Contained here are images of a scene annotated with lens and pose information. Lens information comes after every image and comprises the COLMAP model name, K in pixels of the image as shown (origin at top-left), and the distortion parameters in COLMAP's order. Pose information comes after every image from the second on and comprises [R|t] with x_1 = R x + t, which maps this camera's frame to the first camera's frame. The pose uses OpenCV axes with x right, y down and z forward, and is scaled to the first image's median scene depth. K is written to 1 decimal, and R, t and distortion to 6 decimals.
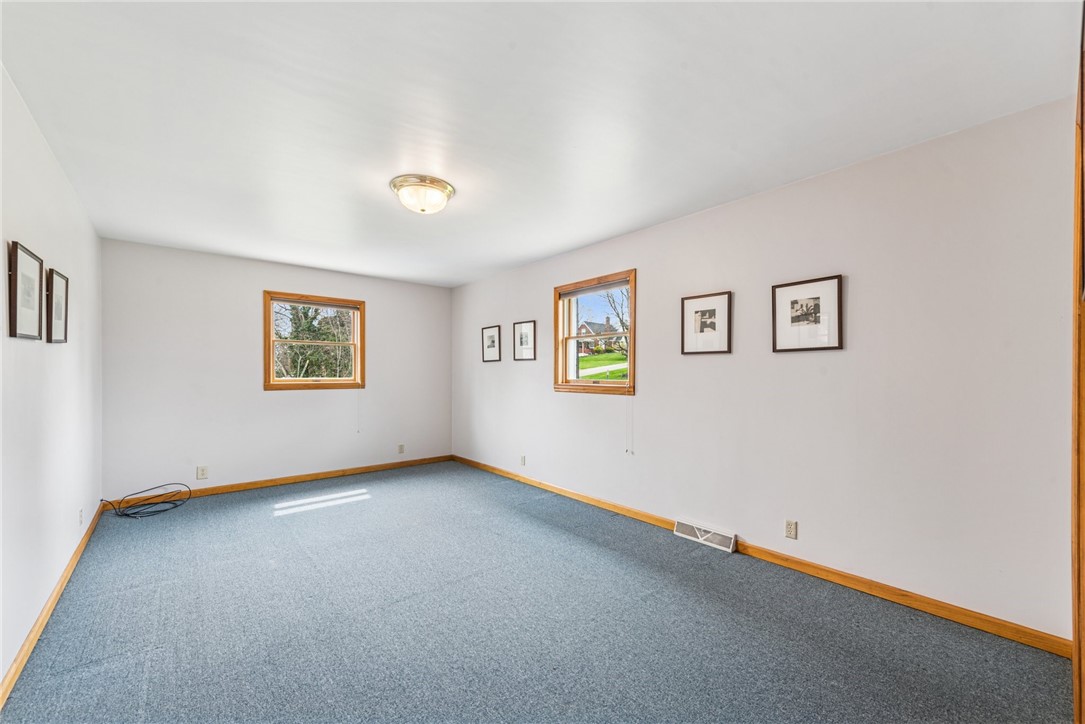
lens RADIAL K [[429.4, 0, 548.3], [0, 429.4, 361.7], [0, 0, 1]] dist [0.010916, -0.000100]
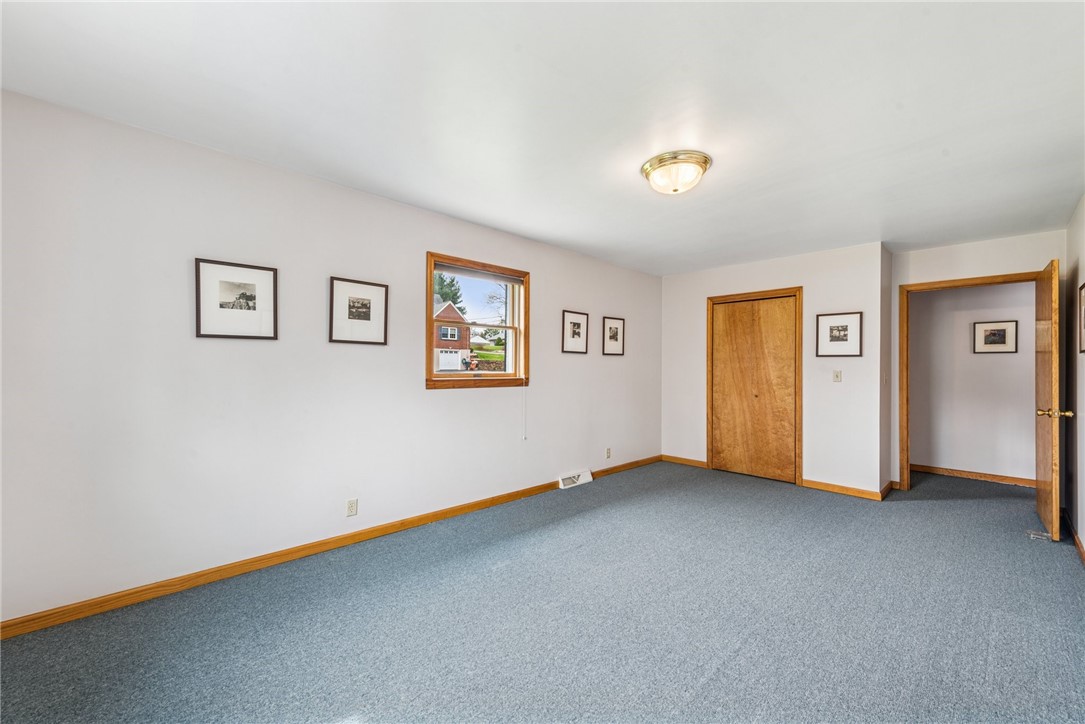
lens RADIAL K [[429.4, 0, 548.3], [0, 429.4, 361.7], [0, 0, 1]] dist [0.010916, -0.000100]
pose [[-0.057027, 0.008813, 0.998334, -1.011523], [-0.036940, 0.999258, -0.010931, 0.027457], [-0.997689, -0.037501, -0.056660, 1.128245]]
